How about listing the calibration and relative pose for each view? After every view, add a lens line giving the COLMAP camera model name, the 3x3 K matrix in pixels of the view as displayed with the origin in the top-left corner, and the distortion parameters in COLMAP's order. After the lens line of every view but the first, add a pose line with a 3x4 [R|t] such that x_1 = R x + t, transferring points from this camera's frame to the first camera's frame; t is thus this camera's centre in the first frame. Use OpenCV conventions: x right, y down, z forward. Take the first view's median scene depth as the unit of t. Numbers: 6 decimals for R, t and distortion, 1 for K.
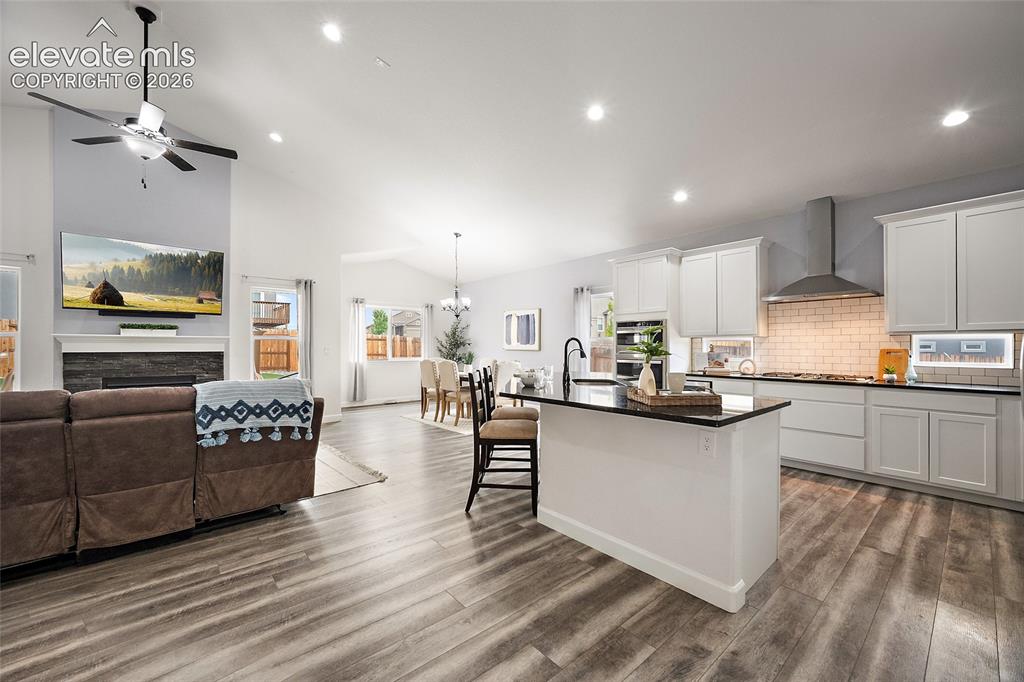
lens RADIAL K [[402.4, 0, 515.8], [0, 402.4, 348.1], [0, 0, 1]] dist [0.003105, 0.000017]
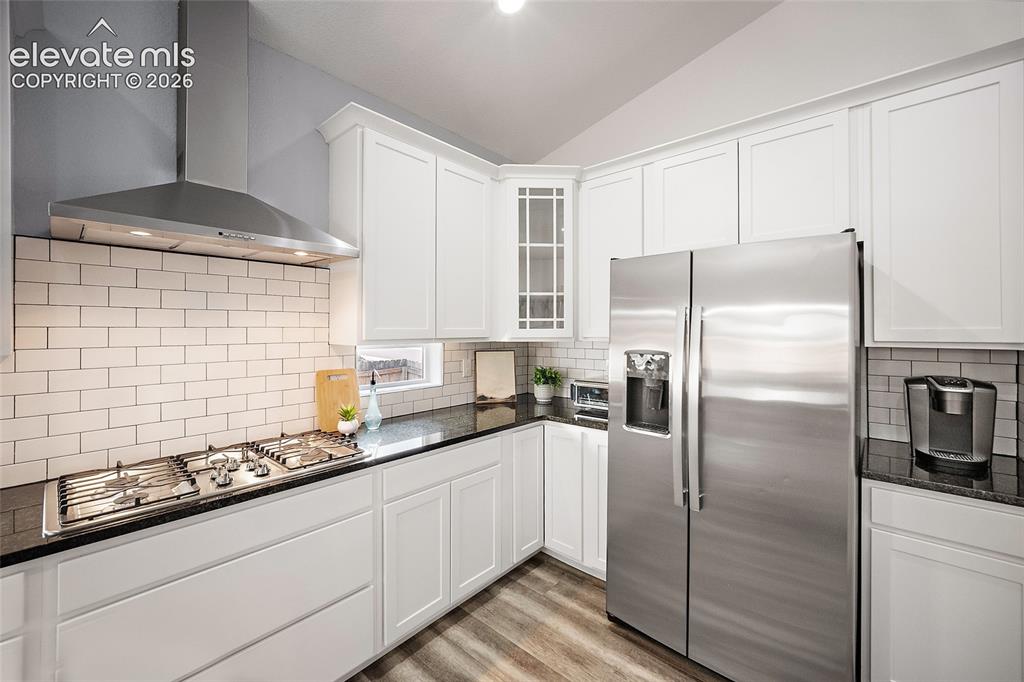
lens RADIAL K [[402.4, 0, 504.4], [0, 402.4, 328.2], [0, 0, 1]] dist [0.003105, 0.000017]
pose [[-0.117610, 0.004118, 0.993051, 0.300623], [0.006801, 0.999971, -0.003341, -0.039885], [-0.993037, 0.006361, -0.117635, 0.672803]]
